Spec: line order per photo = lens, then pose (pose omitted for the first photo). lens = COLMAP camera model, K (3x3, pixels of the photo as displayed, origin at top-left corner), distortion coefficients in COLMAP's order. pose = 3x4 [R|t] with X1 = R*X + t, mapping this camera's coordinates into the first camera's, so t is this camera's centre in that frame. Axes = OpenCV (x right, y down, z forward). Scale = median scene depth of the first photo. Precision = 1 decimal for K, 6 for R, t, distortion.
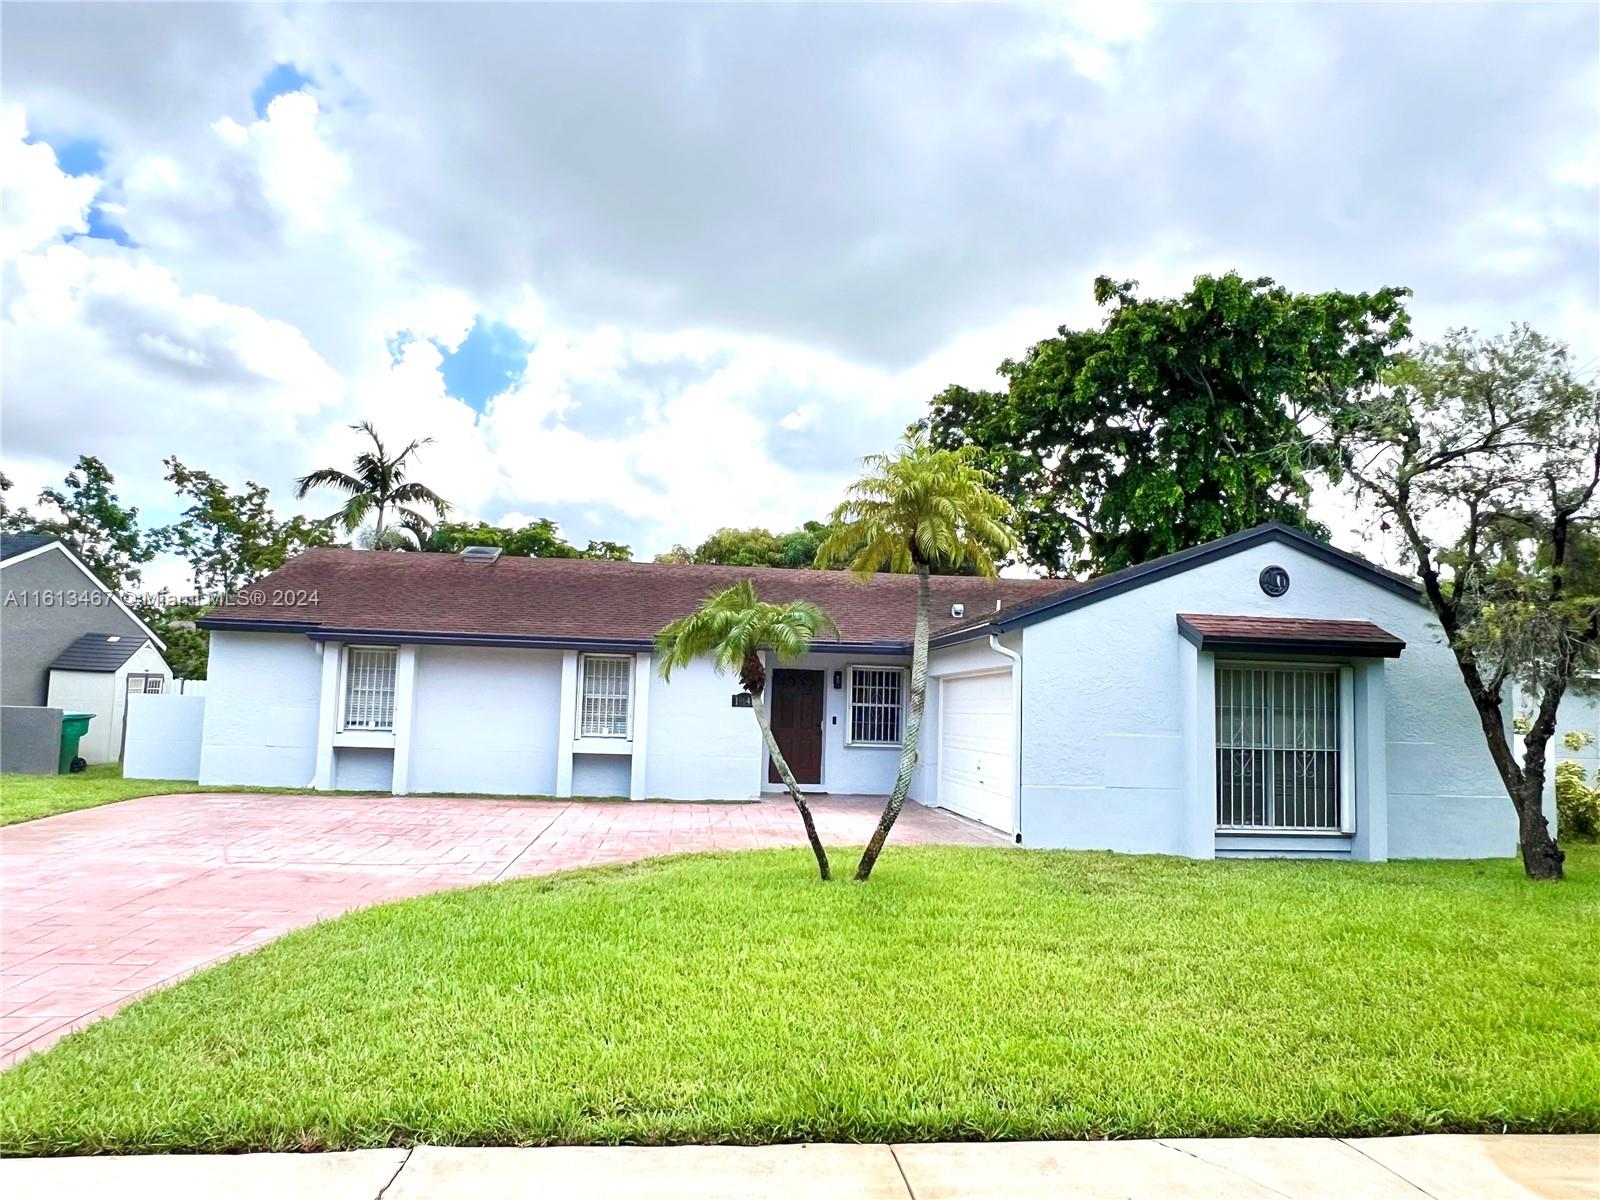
lens RADIAL K [[1096.3, 0, 800.0], [0, 1096.3, 600.0], [0, 0, 1]] dist [0.001223, 0.000497]
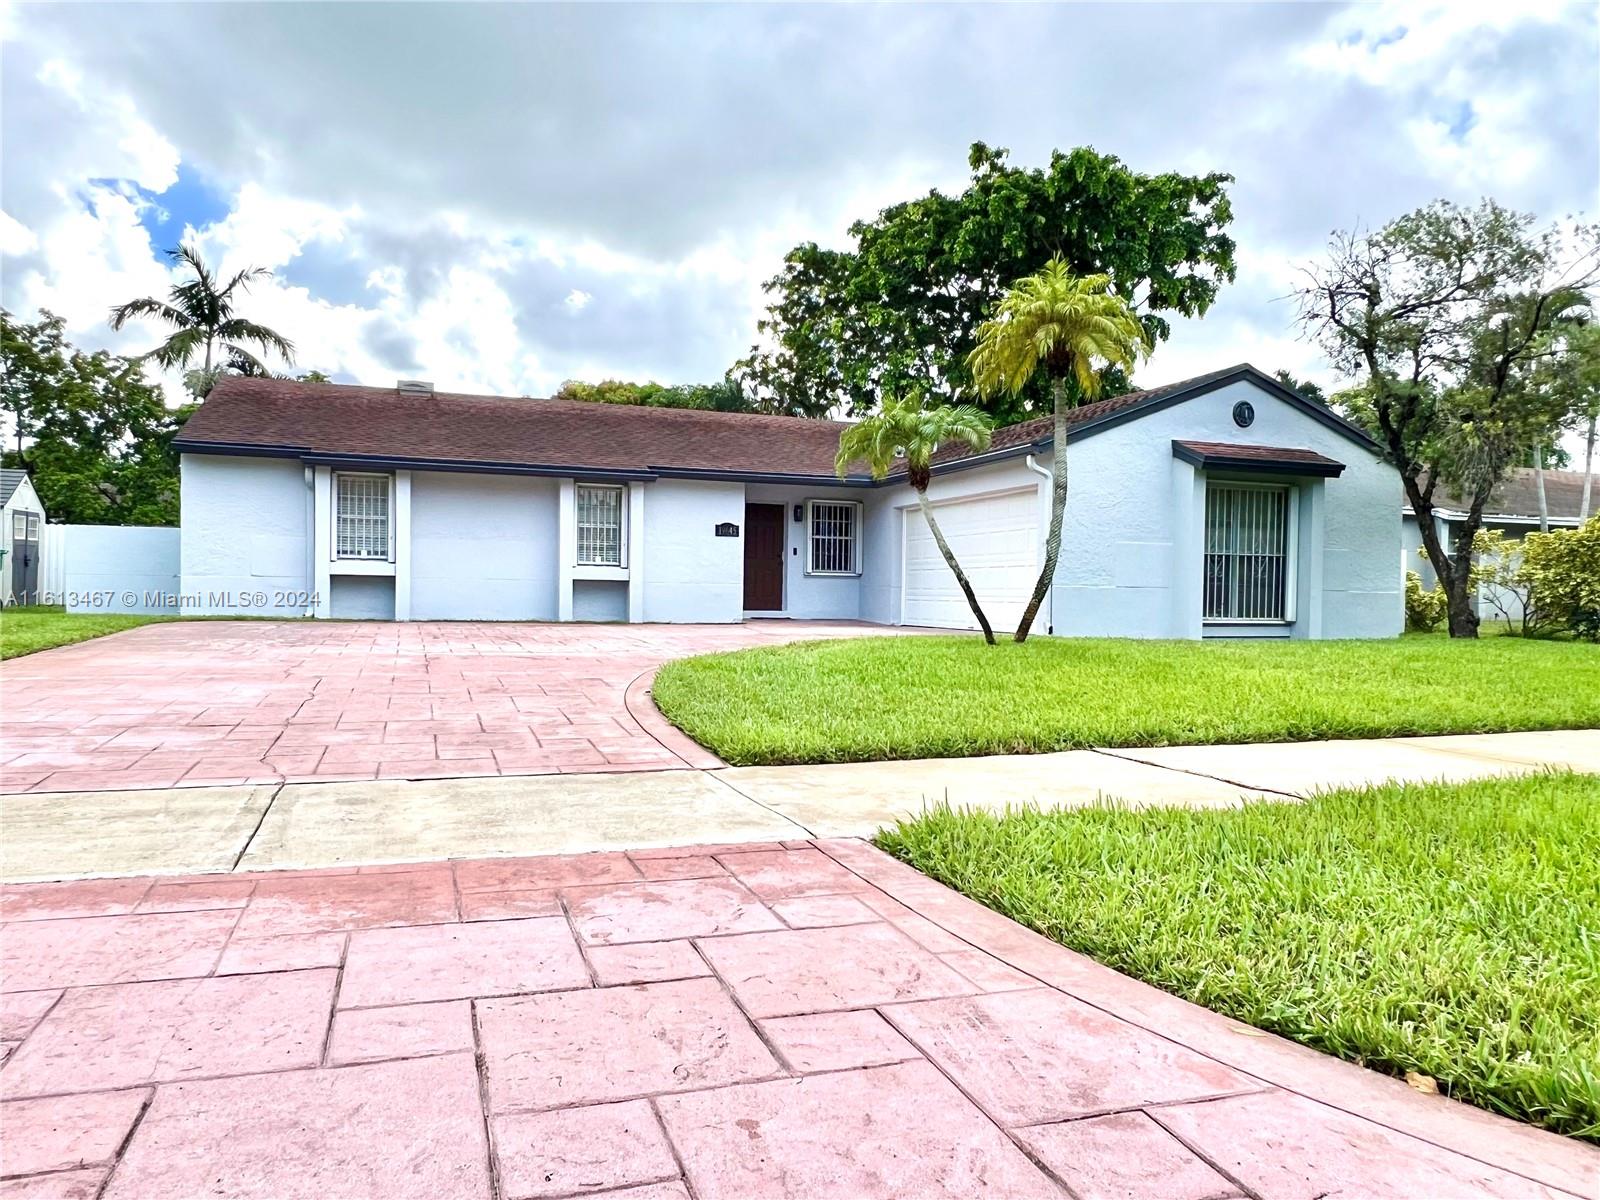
lens RADIAL K [[1096.3, 0, 800.0], [0, 1096.3, 600.0], [0, 0, 1]] dist [0.001223, 0.000497]
pose [[0.973003, -0.017328, 0.230140, -0.146239], [-0.009104, 0.993520, 0.113295, 0.024675], [-0.230612, -0.112331, 0.966540, -0.028001]]
